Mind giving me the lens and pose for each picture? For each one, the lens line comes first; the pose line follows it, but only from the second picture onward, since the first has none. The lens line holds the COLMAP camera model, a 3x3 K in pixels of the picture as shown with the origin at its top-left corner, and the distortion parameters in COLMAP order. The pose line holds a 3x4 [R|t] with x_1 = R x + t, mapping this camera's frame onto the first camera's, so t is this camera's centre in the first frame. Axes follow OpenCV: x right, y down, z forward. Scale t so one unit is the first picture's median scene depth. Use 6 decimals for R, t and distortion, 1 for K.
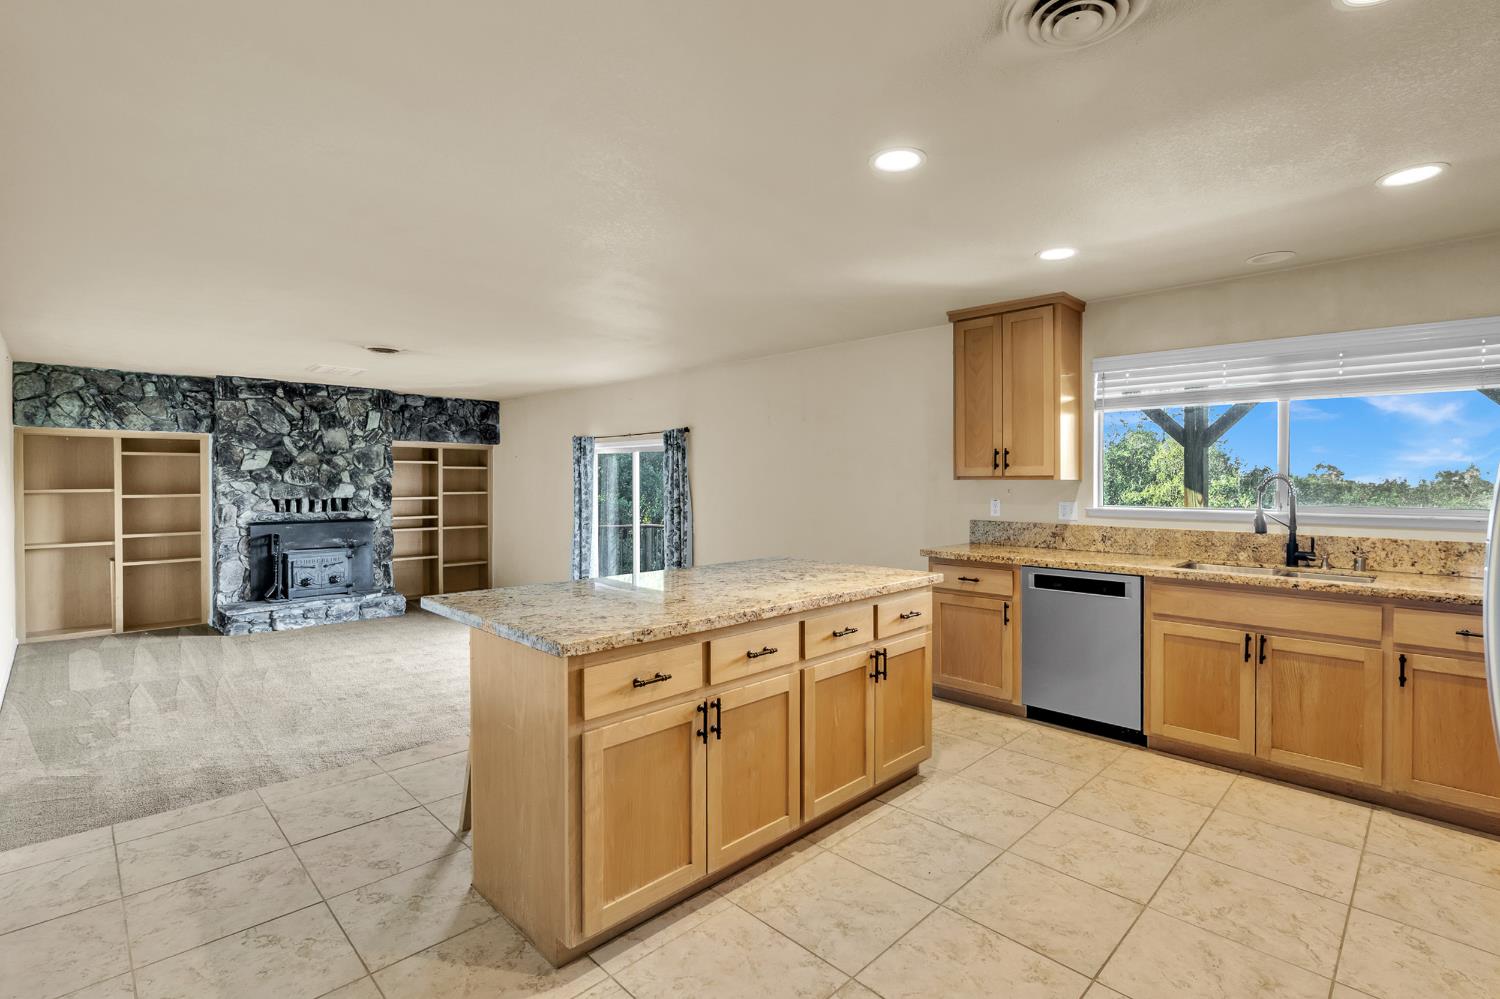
lens RADIAL K [[702.1, 0, 749.2], [0, 702.1, 485.6], [0, 0, 1]] dist [-0.007312, -0.000984]
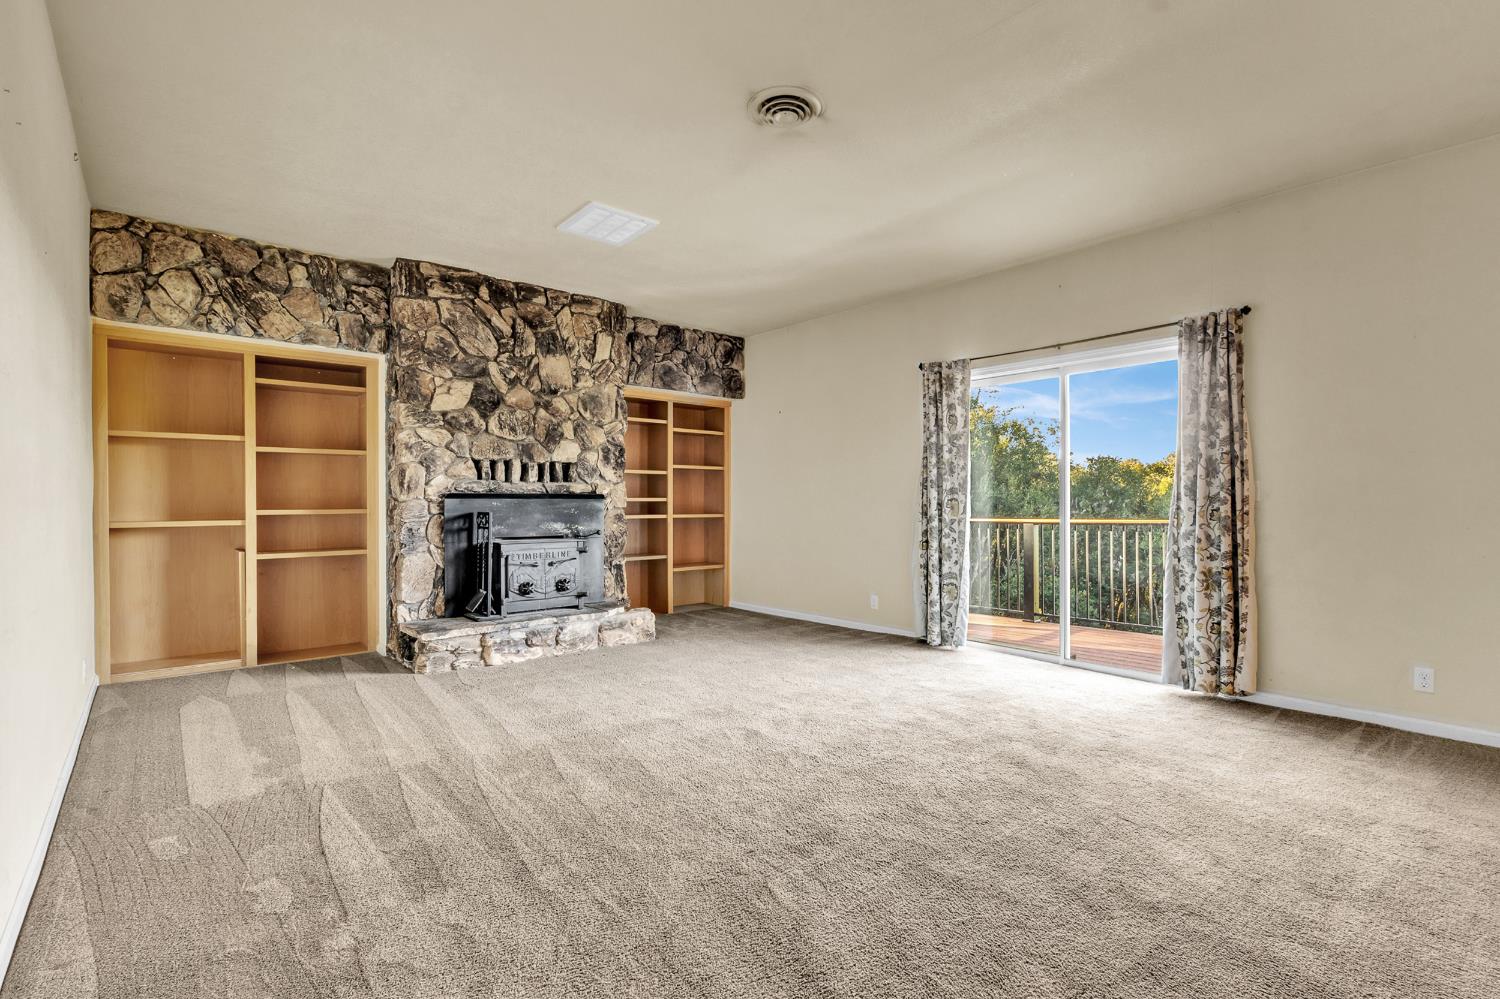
lens RADIAL K [[702.1, 0, 746.0], [0, 702.1, 504.8], [0, 0, 1]] dist [-0.007312, -0.000984]
pose [[0.997173, -0.001296, -0.075125, -0.394923], [0.001100, 0.999996, -0.002646, 0.065366], [0.075128, 0.002556, 0.997171, 0.388762]]
